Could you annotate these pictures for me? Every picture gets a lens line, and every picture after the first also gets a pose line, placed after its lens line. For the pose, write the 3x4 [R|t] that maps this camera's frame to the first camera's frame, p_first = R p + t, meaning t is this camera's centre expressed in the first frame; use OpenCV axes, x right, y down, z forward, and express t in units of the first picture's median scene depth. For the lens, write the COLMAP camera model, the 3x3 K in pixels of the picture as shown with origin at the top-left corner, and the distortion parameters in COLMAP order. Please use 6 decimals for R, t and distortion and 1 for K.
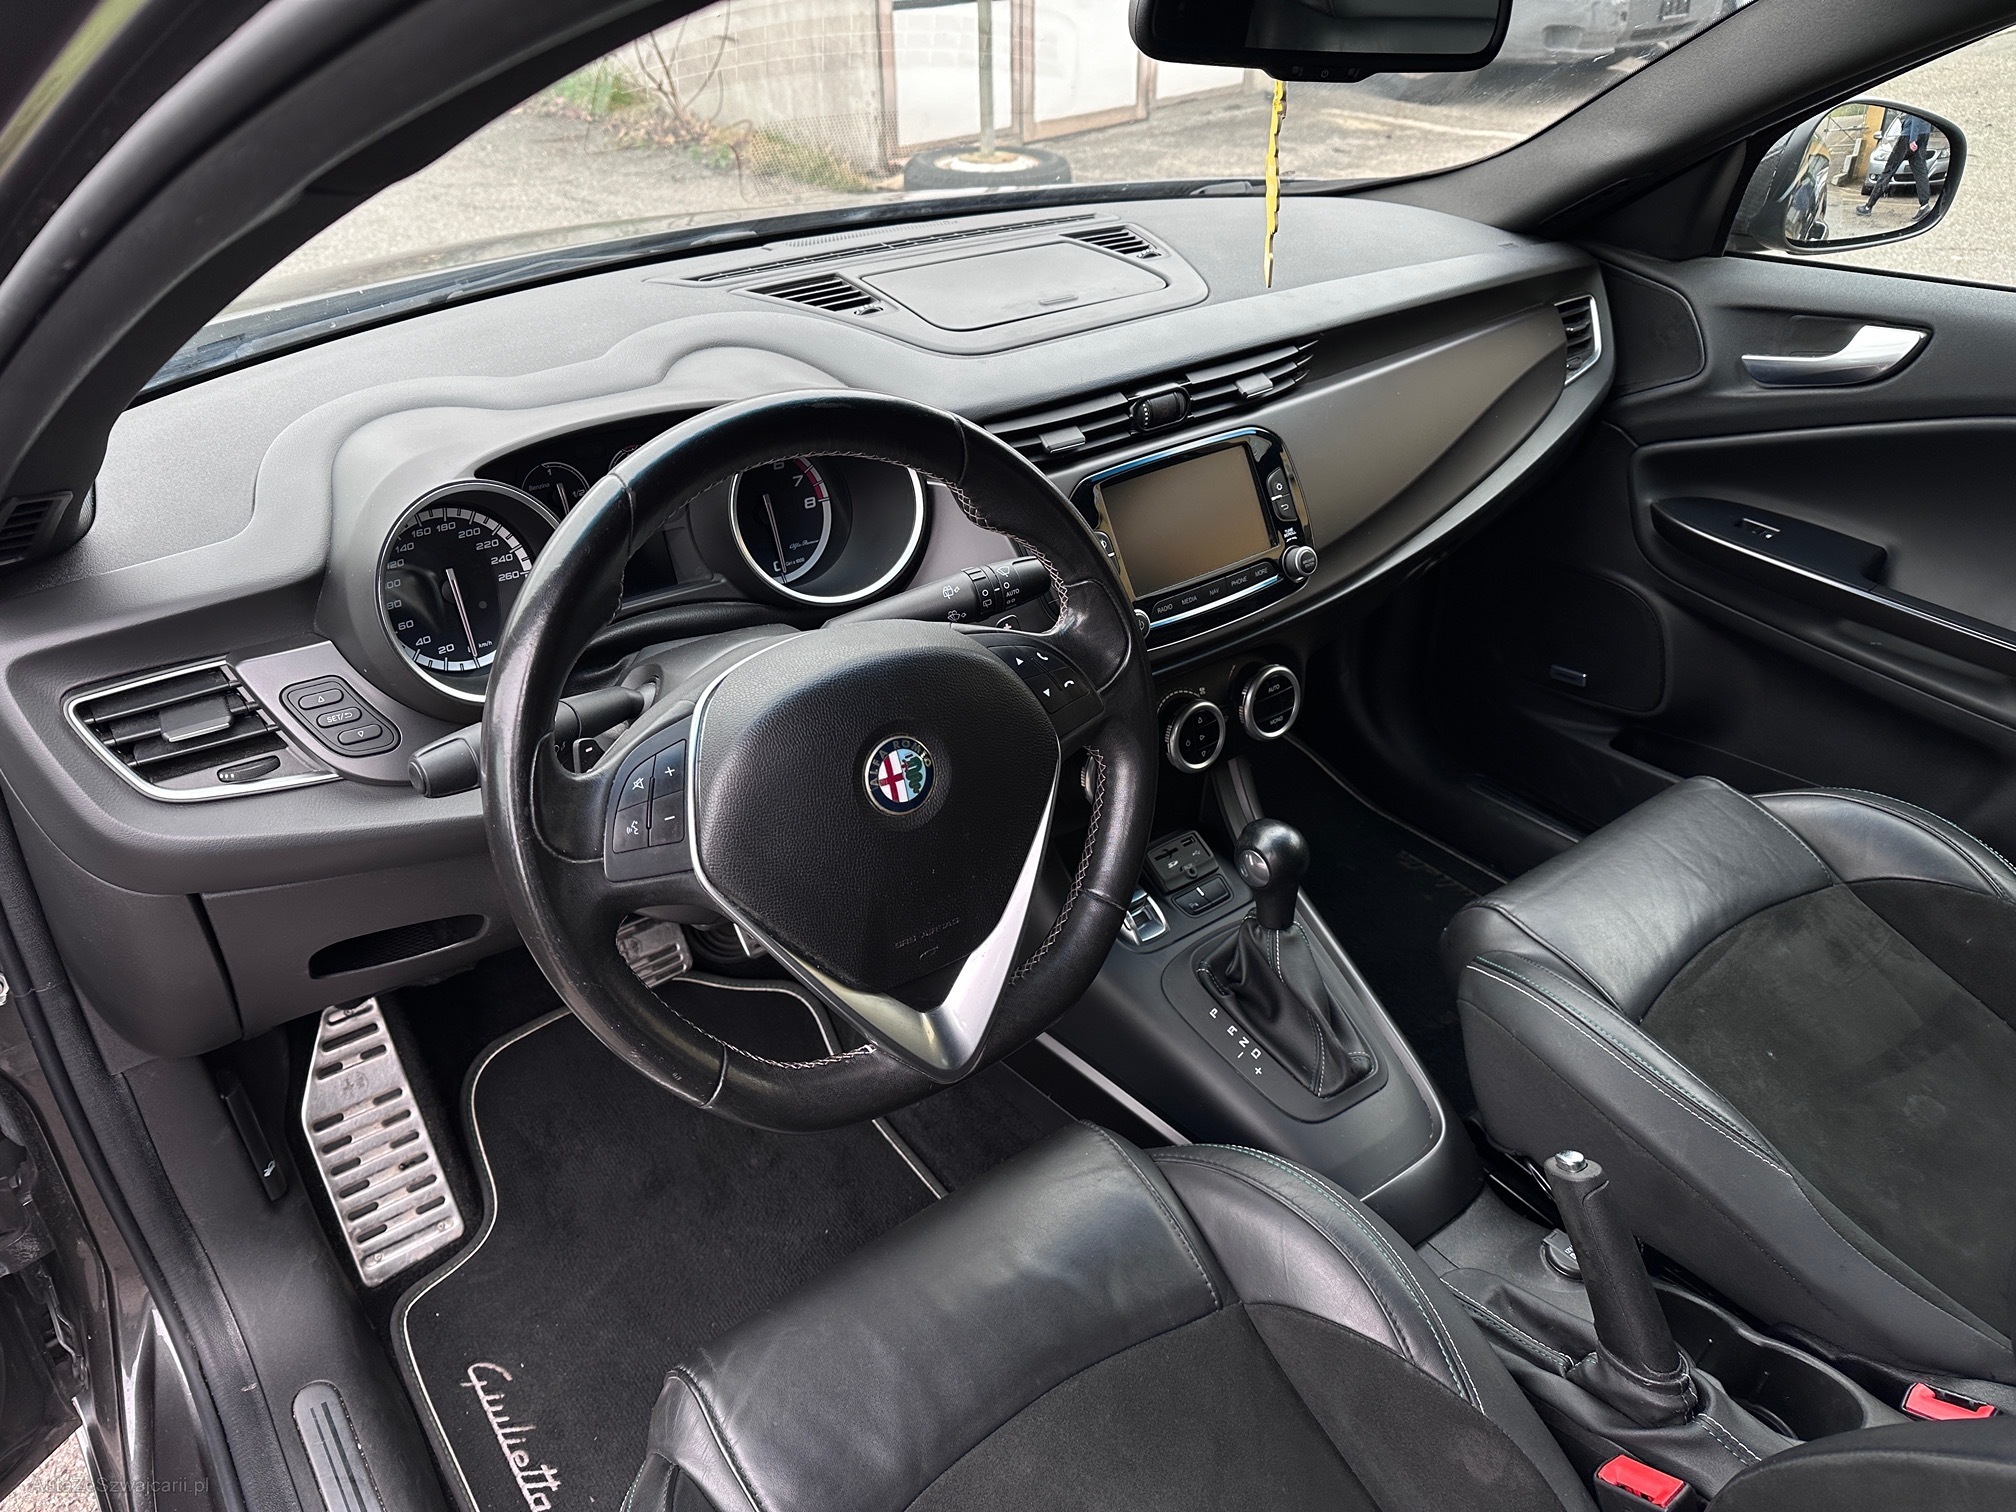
lens RADIAL K [[1319.1, 0, 1000.9], [0, 1319.1, 742.1], [0, 0, 1]] dist [-0.003213, -0.003375]
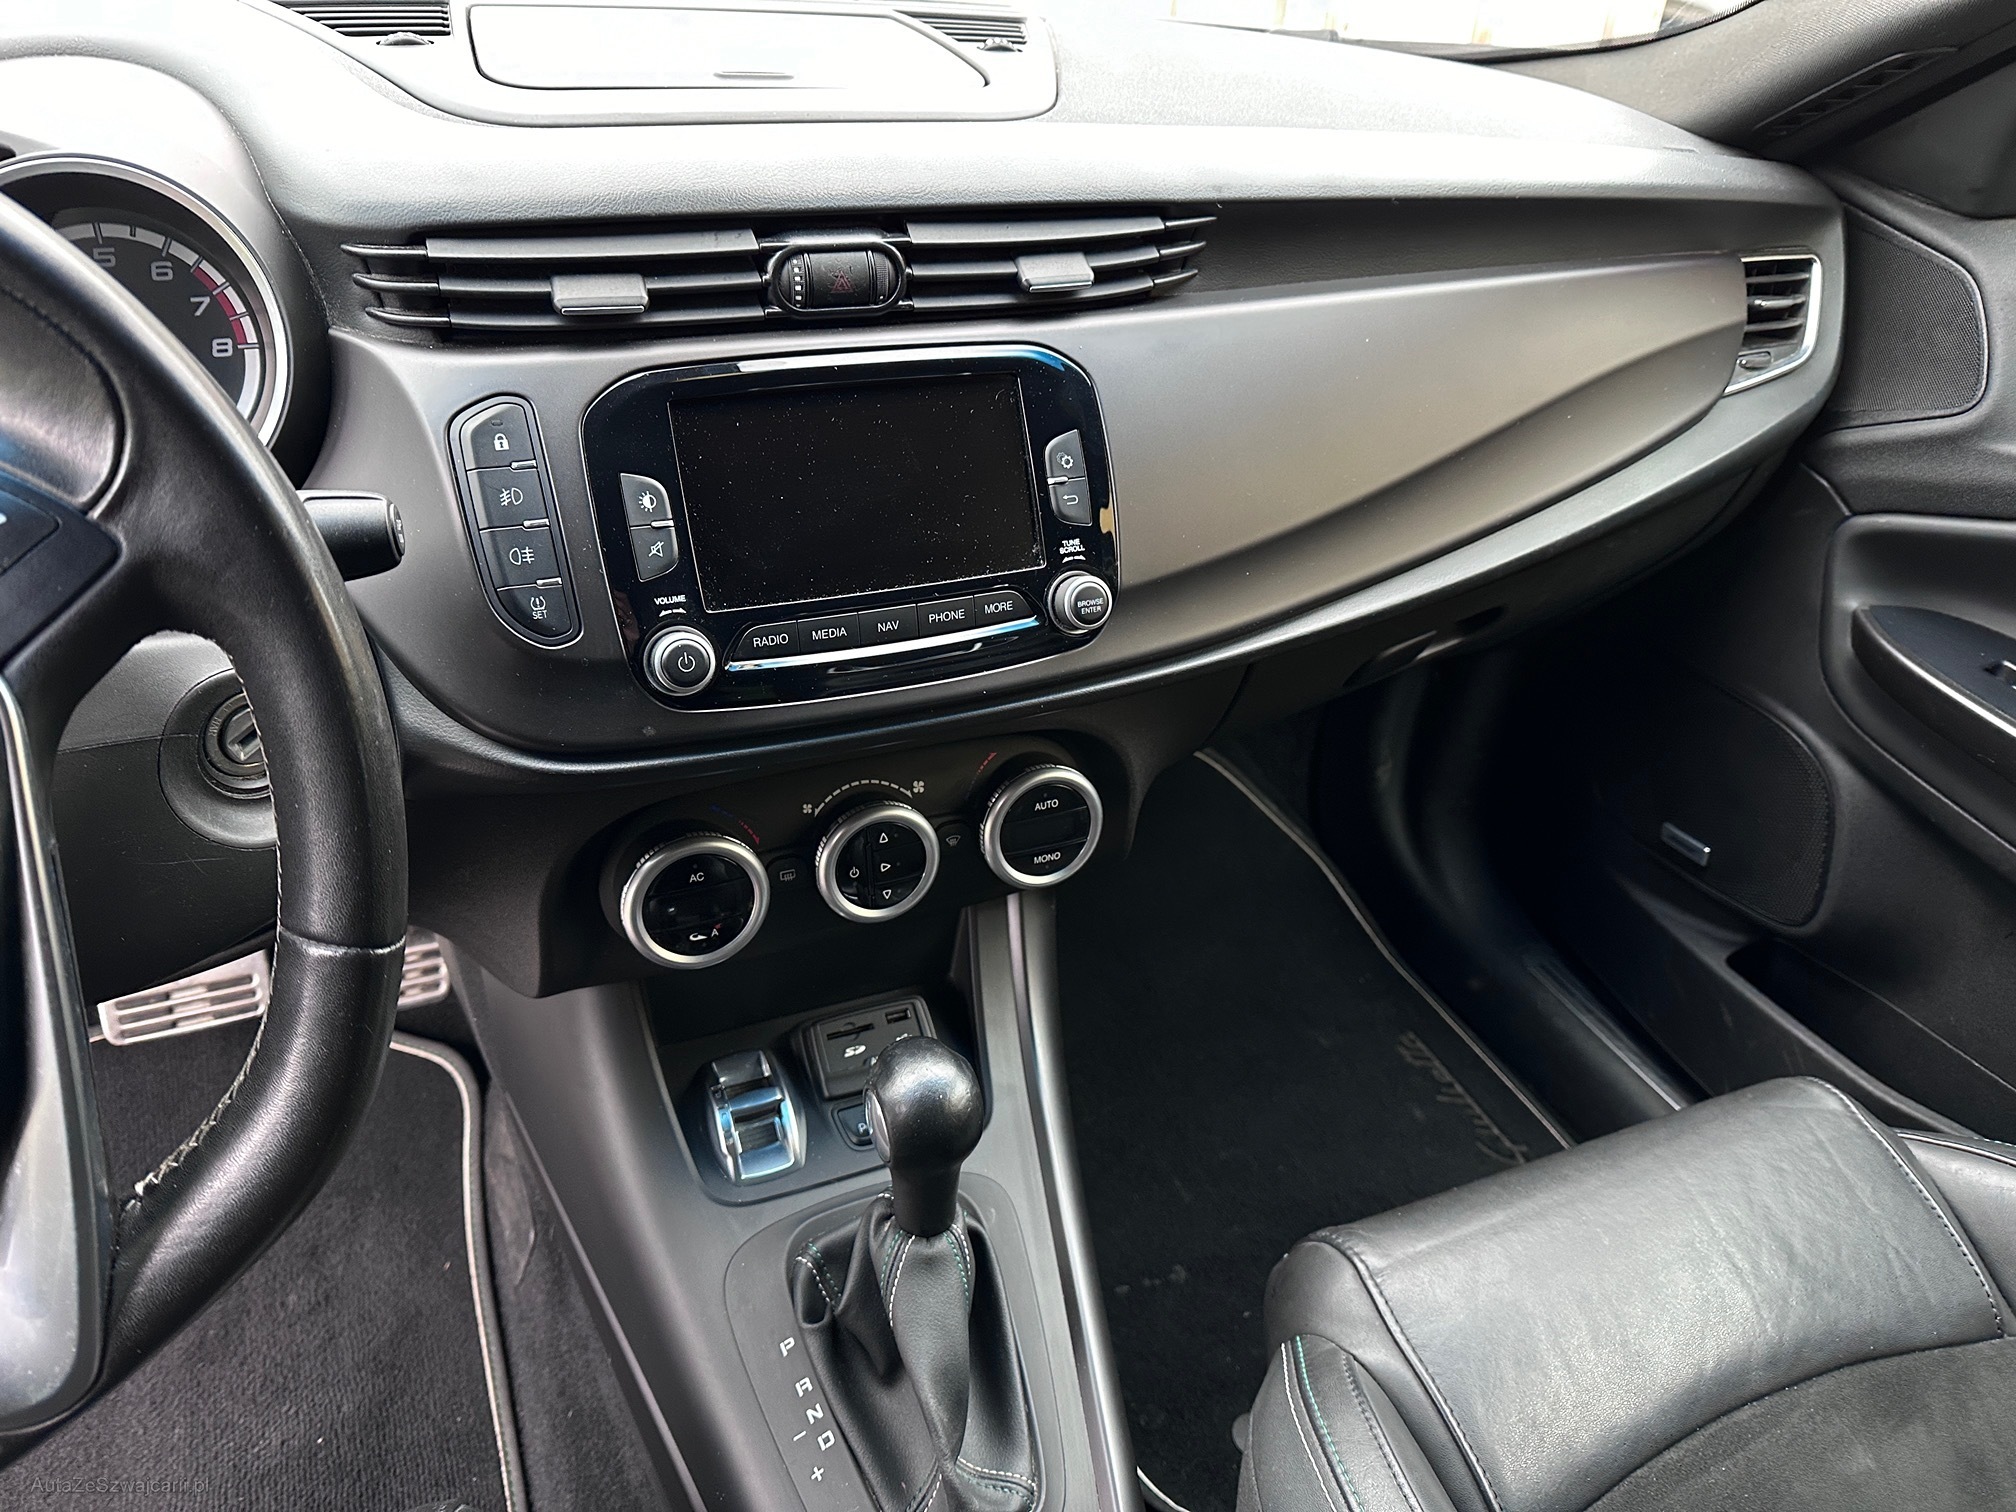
lens RADIAL K [[1430.0, 0, 987.7], [0, 1430.0, 760.1], [0, 0, 1]] dist [0.024584, -0.023744]
pose [[0.973800, 0.192178, -0.121576, 0.251533], [-0.188804, 0.981248, 0.038796, -0.079351], [0.126752, -0.014826, 0.991824, 0.359715]]
